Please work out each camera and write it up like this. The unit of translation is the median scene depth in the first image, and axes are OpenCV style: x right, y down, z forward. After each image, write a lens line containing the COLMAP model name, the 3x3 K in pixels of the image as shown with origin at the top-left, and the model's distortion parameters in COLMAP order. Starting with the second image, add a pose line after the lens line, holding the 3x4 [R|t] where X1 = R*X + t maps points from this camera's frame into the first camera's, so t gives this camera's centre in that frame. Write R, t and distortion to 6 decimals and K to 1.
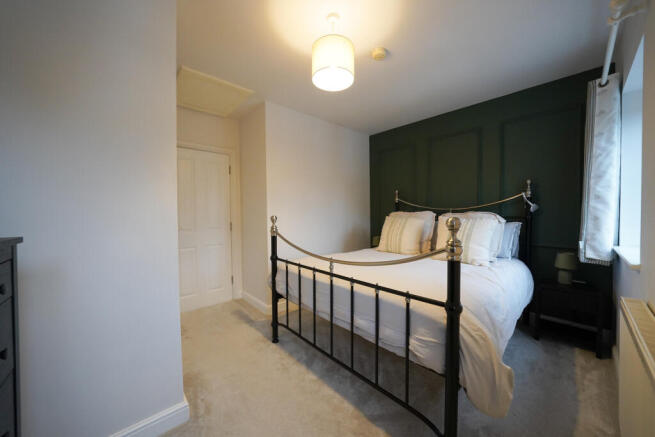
lens RADIAL K [[233.8, 0, 326.1], [0, 233.8, 217.6], [0, 0, 1]] dist [-0.019191, 0.000136]
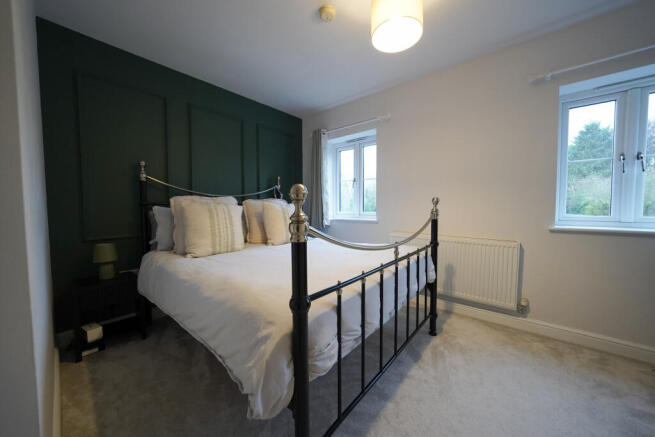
lens RADIAL K [[233.8, 0, 326.1], [0, 233.8, 217.6], [0, 0, 1]] dist [-0.019191, 0.000136]
pose [[-0.114703, -0.037680, 0.992685, -0.581081], [0.024061, 0.998882, 0.040696, 0.030341], [-0.993108, 0.028553, -0.113668, 1.007457]]
